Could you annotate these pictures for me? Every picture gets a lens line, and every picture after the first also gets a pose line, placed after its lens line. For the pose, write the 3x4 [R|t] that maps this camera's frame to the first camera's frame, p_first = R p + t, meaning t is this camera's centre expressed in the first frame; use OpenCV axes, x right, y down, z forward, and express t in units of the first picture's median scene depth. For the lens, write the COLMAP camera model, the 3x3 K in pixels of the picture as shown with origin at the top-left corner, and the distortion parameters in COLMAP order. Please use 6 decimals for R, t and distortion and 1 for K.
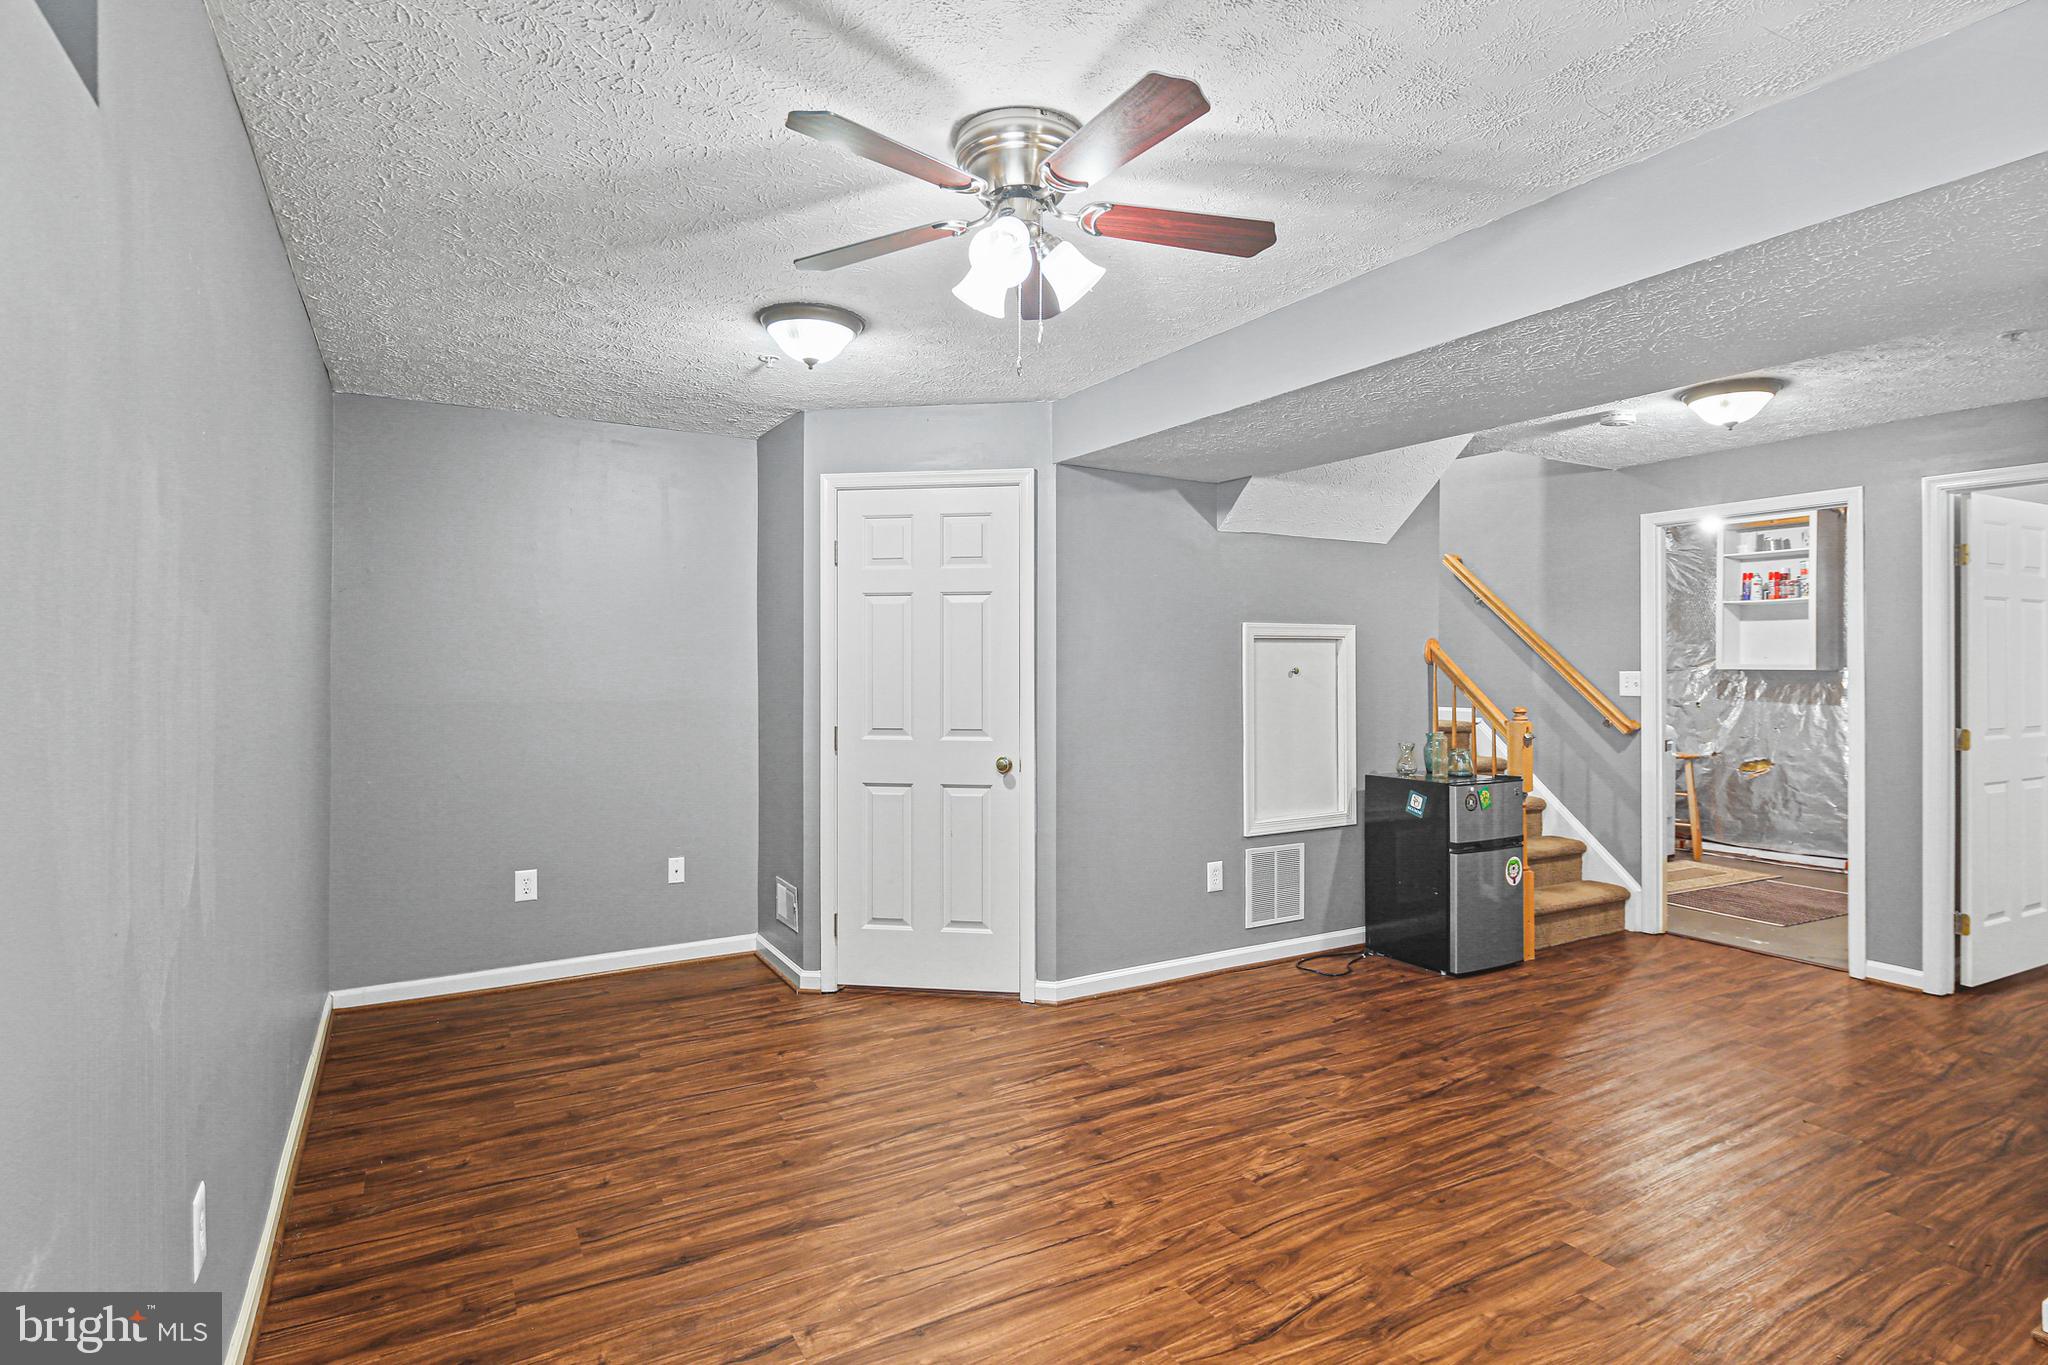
lens RADIAL K [[1037.9, 0, 1020.5], [0, 1037.9, 671.1], [0, 0, 1]] dist [0.000015, 0.000226]
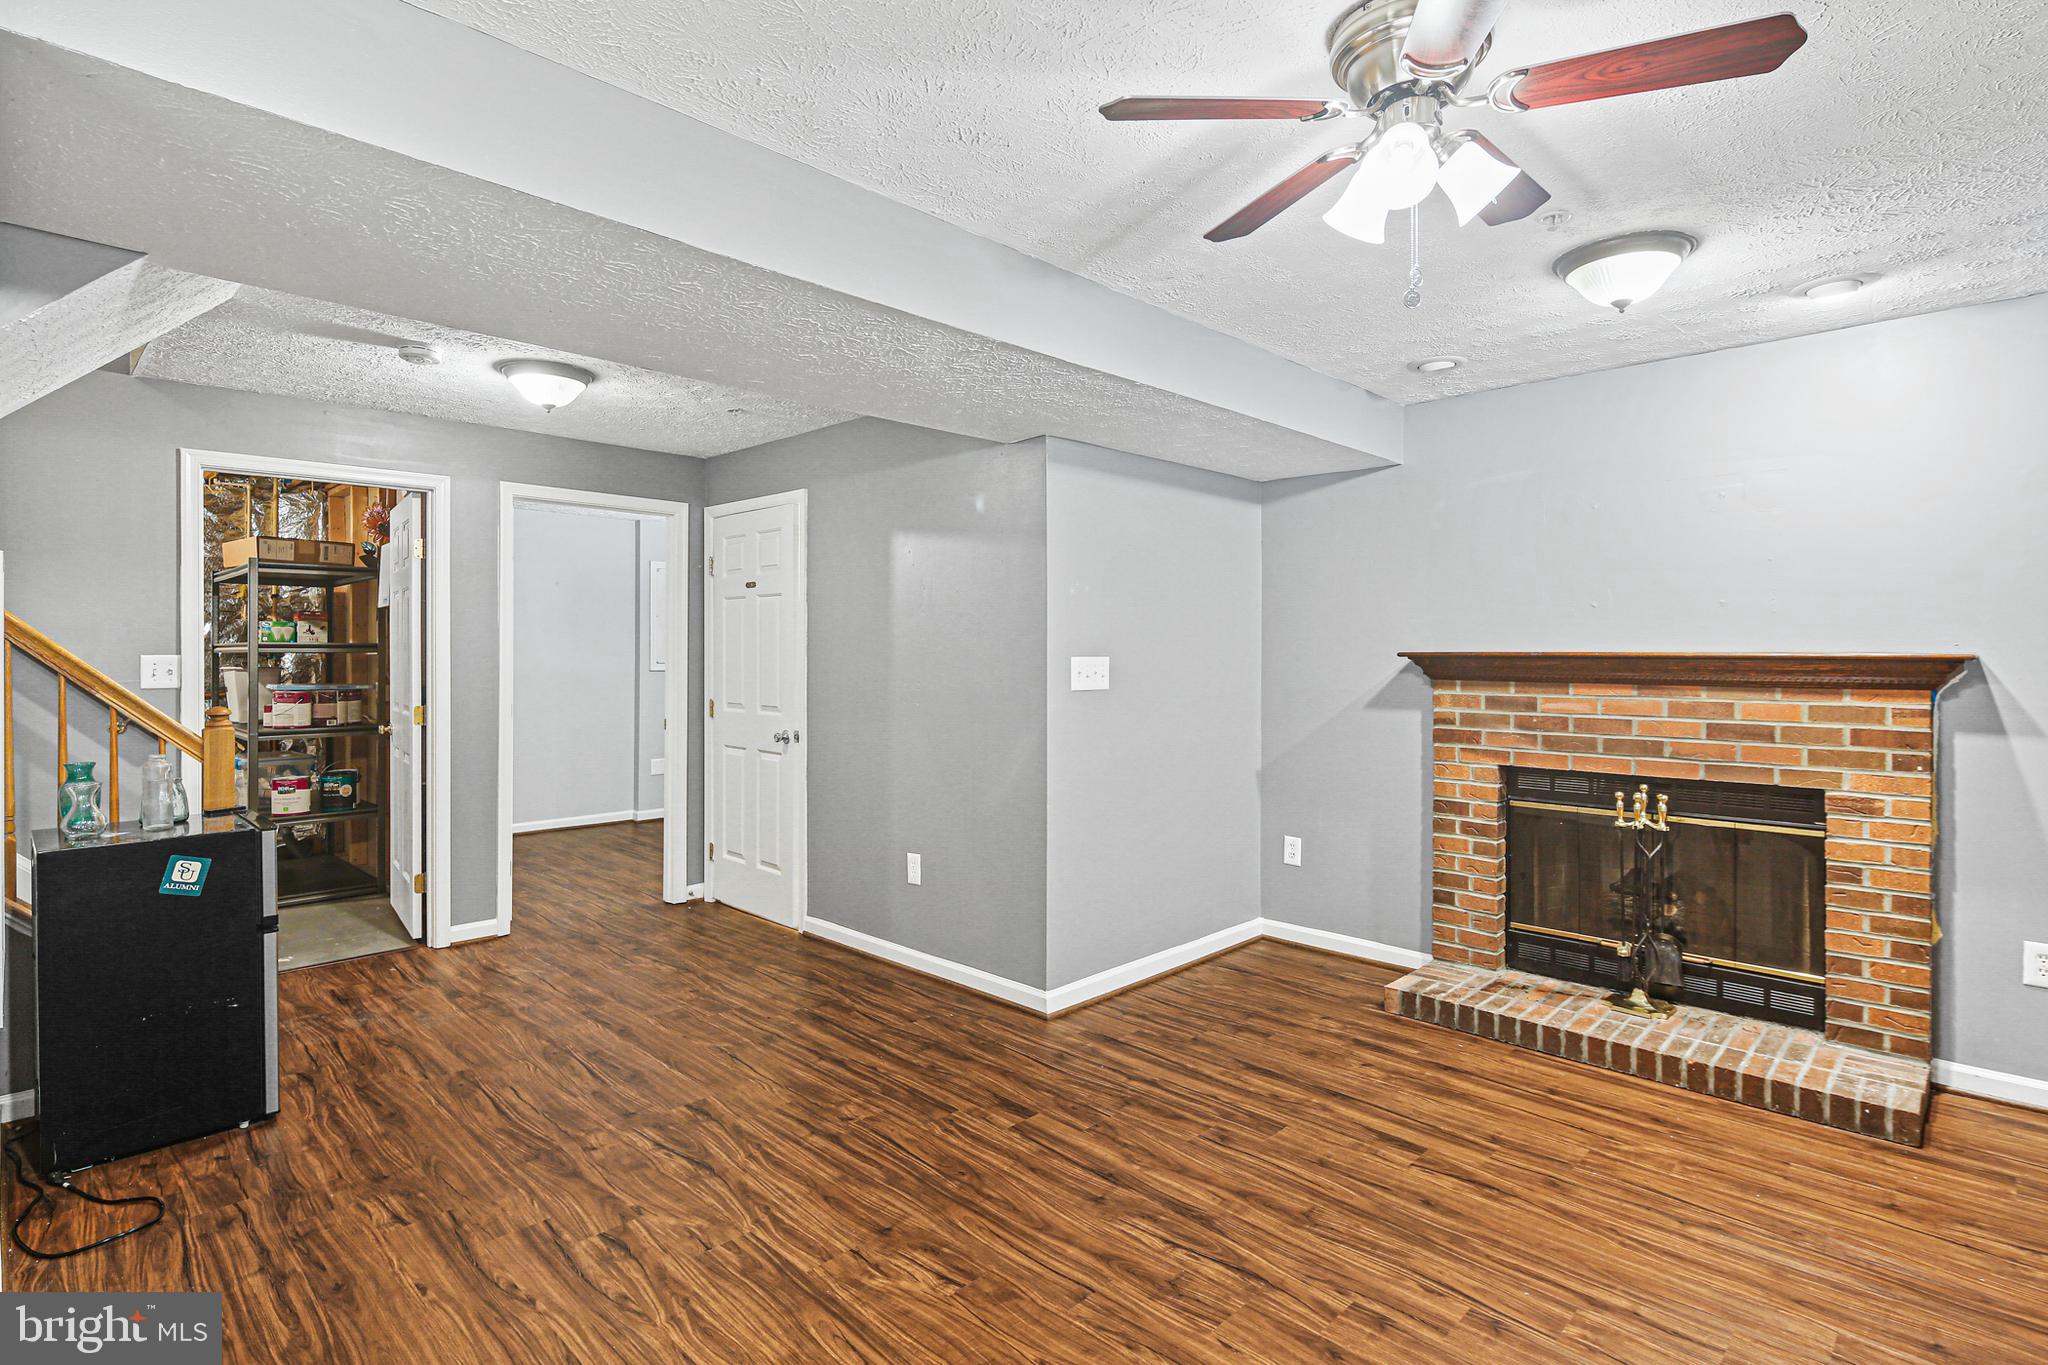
lens RADIAL K [[1027.0, 0, 1024.3], [0, 1027.0, 645.4], [0, 0, 1]] dist [0.002137, -0.000254]
pose [[-0.271881, 0.000062, 0.962331, -0.470536], [0.005970, 0.999981, 0.001622, -0.006132], [-0.962312, 0.006186, -0.271876, 0.985747]]
